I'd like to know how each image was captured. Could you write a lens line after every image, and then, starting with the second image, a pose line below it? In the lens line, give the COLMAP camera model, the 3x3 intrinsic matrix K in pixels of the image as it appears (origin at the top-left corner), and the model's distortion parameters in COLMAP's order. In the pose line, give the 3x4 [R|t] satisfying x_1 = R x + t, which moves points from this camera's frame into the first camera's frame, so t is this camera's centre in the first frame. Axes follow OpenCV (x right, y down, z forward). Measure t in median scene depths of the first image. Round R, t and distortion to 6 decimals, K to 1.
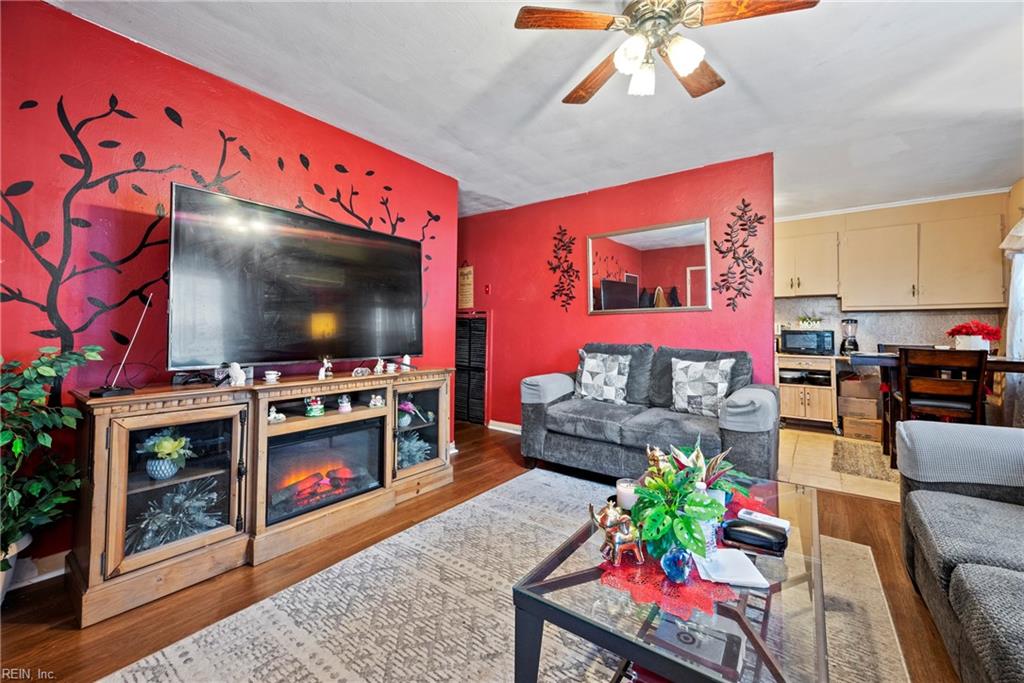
lens RADIAL K [[401.5, 0, 510.9], [0, 401.5, 343.2], [0, 0, 1]] dist [-0.002143, -0.000191]
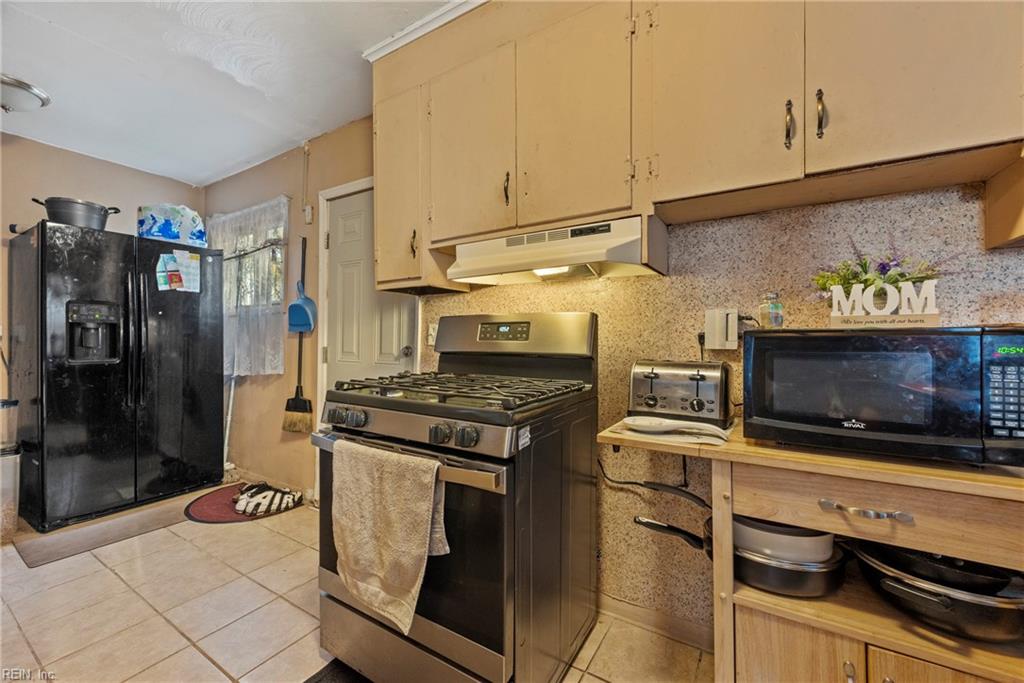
lens RADIAL K [[401.5, 0, 510.9], [0, 401.5, 343.2], [0, 0, 1]] dist [-0.002143, -0.000191]
pose [[0.996393, 0.017284, 0.083081, 0.539184], [-0.016295, 0.999788, -0.012561, -0.019904], [-0.083281, 0.011162, 0.996464, 0.806917]]
